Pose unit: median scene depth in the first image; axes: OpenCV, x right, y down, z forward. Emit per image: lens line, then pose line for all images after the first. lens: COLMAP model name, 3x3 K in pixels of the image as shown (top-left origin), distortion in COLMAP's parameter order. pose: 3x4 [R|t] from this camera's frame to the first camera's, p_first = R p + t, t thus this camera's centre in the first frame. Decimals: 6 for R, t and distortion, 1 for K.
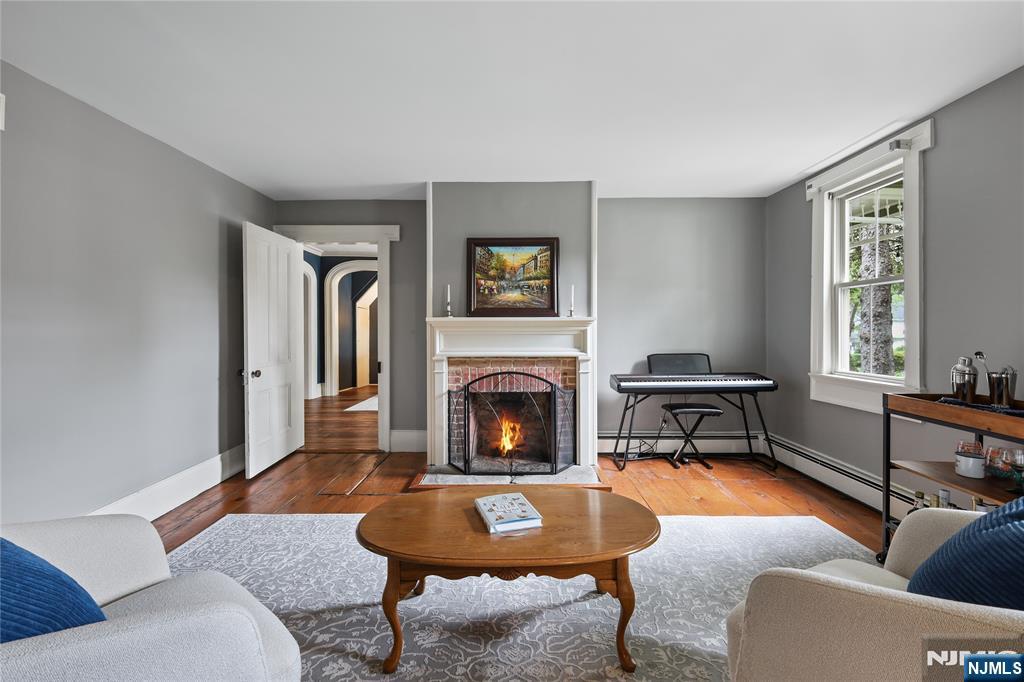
lens RADIAL K [[456.5, 0, 509.3], [0, 456.5, 331.0], [0, 0, 1]] dist [-0.000047, 0.000337]
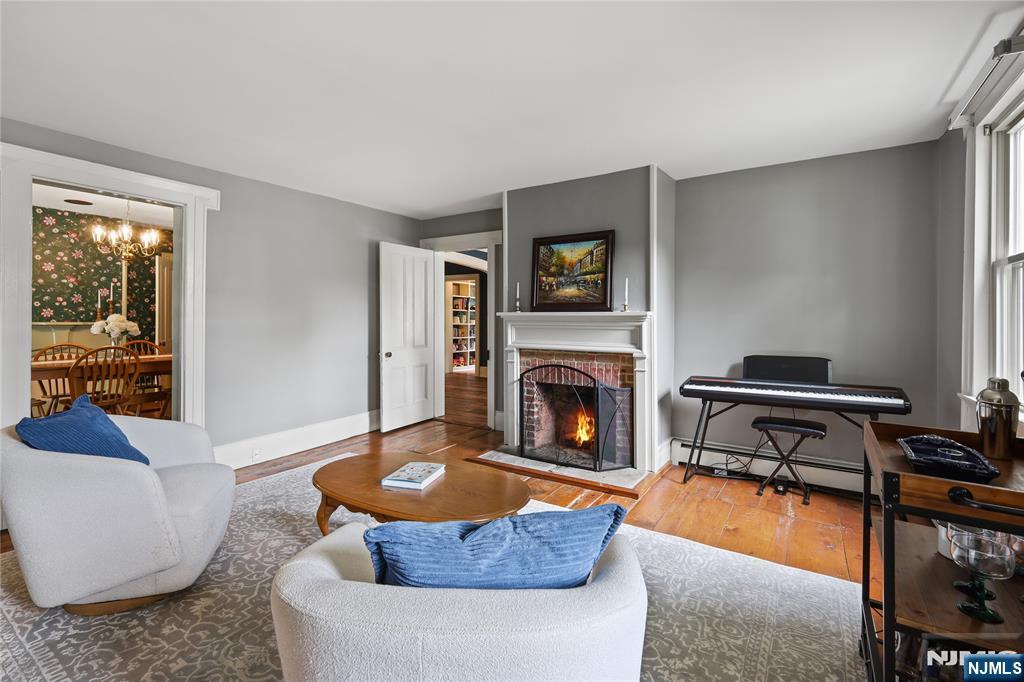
lens RADIAL K [[456.5, 0, 502.6], [0, 456.5, 322.4], [0, 0, 1]] dist [-0.000047, 0.000337]
pose [[0.842751, 0.011478, -0.538181, 0.428309], [-0.012814, 0.999917, 0.001261, -0.005809], [0.538151, 0.005834, 0.842828, 0.054281]]
